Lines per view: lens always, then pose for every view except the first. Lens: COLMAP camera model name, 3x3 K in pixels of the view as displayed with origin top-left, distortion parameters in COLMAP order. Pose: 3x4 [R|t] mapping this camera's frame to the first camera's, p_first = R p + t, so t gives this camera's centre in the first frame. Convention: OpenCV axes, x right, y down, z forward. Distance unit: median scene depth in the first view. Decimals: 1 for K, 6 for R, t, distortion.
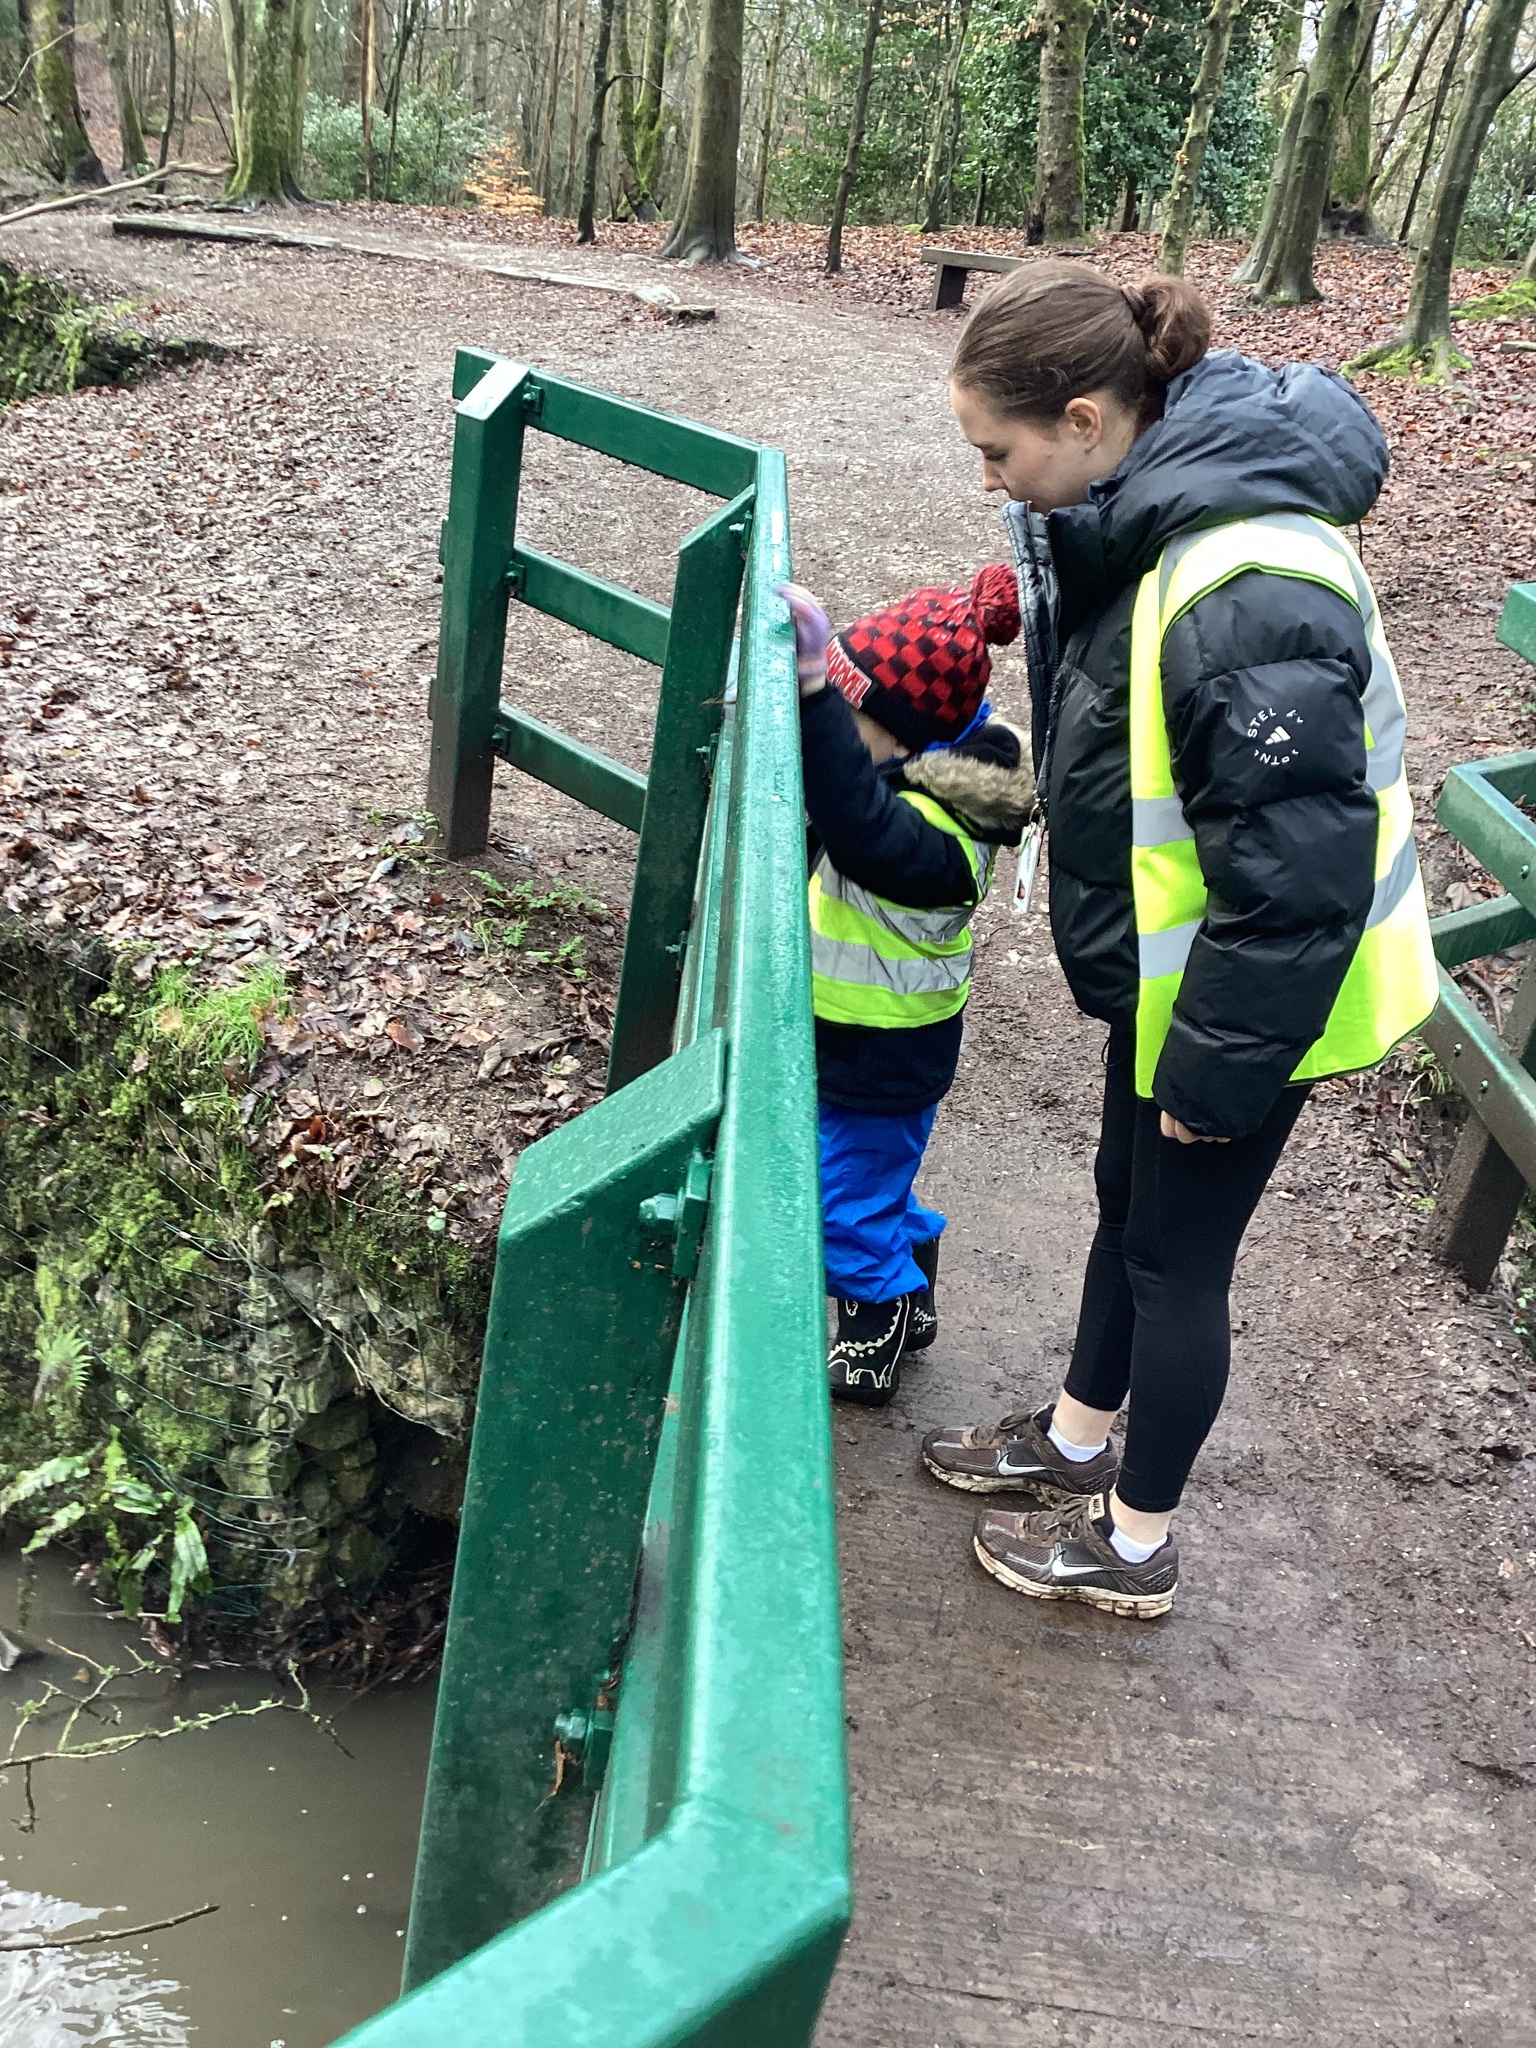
lens RADIAL K [[1838.3, 0, 764.0], [0, 1838.3, 1077.9], [0, 0, 1]] dist [0.101217, -0.218534]
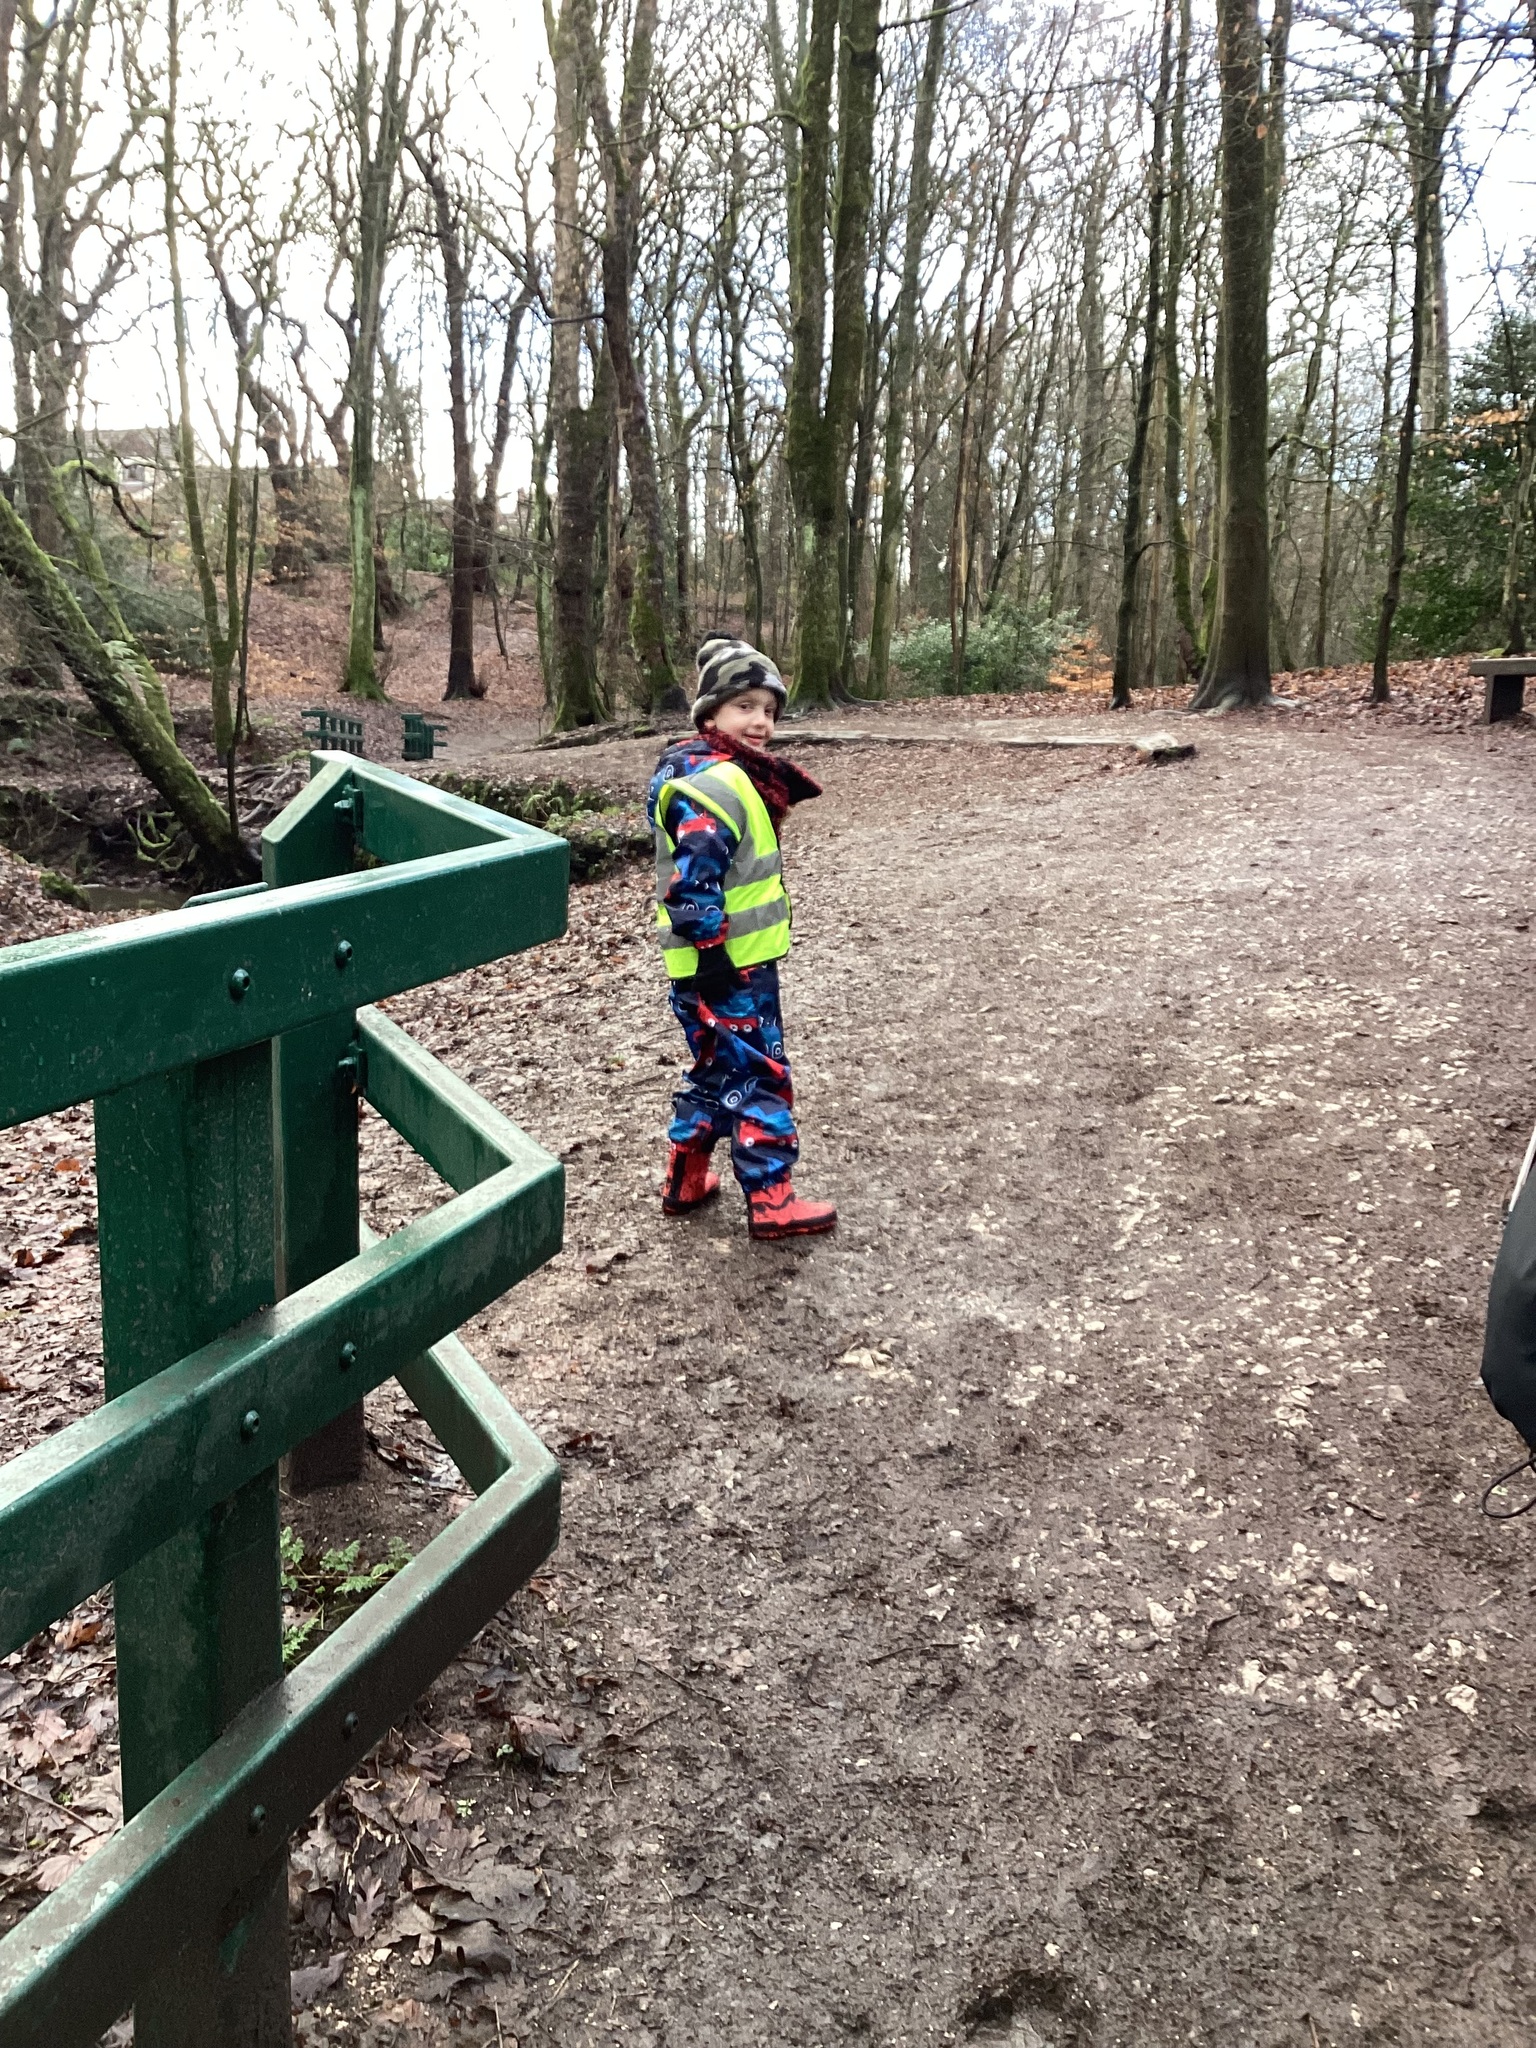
lens RADIAL K [[1853.1, 0, 765.4], [0, 1853.1, 1068.9], [0, 0, 1]] dist [0.096446, -0.243199]
pose [[0.941458, -0.051161, -0.333225, 0.223532], [-0.032470, 0.970062, -0.240675, -0.117801], [0.335562, 0.237405, 0.911612, 0.456371]]
